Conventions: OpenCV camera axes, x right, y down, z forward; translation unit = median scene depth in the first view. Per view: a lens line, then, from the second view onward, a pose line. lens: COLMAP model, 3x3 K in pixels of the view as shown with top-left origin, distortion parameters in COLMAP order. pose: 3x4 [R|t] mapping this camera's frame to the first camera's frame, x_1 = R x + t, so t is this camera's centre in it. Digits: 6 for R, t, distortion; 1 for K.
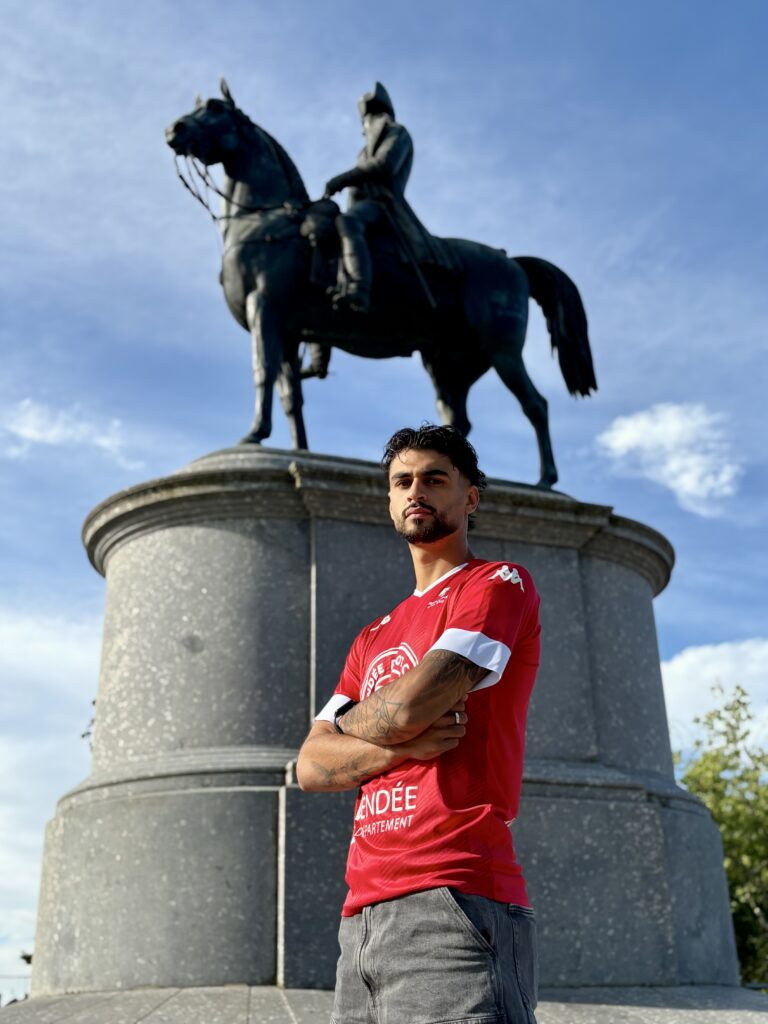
lens RADIAL K [[1213.9, 0, 381.3], [0, 1213.9, 500.8], [0, 0, 1]] dist [0.173598, -0.595892]
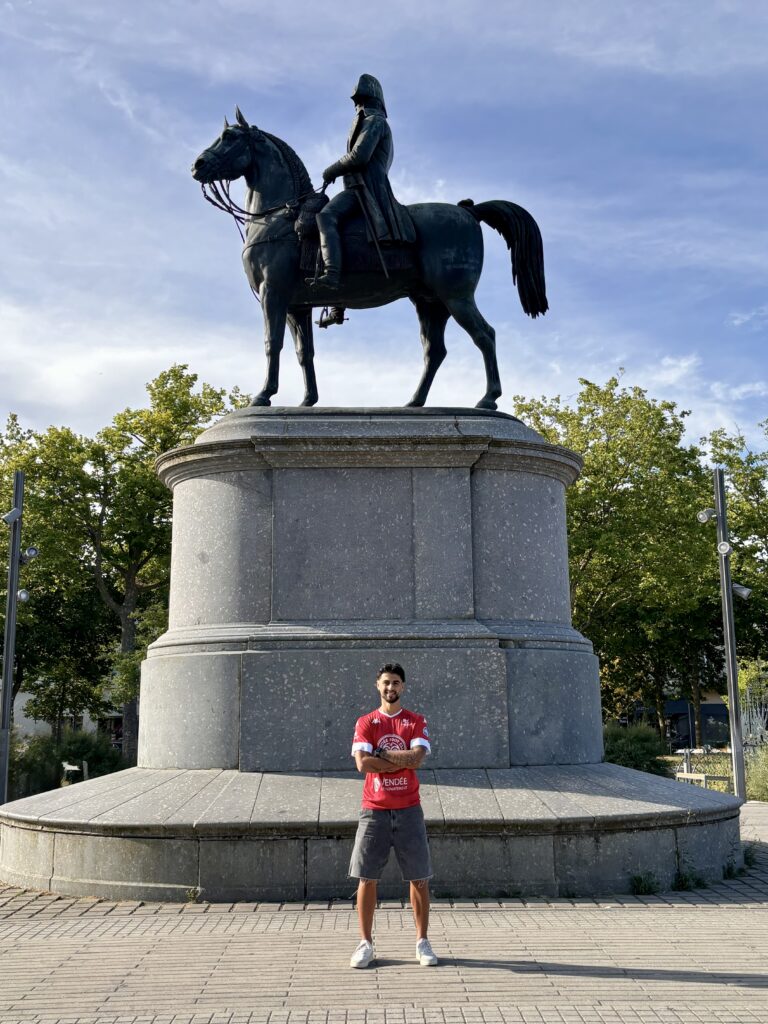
lens RADIAL K [[1095.4, 0, 393.2], [0, 1095.4, 498.2], [0, 0, 1]] dist [0.196915, -0.587599]
pose [[0.948737, -0.050023, -0.312083, 0.528971], [0.120968, 0.969685, 0.212317, -0.230666], [0.292001, -0.239185, 0.926027, -0.228364]]
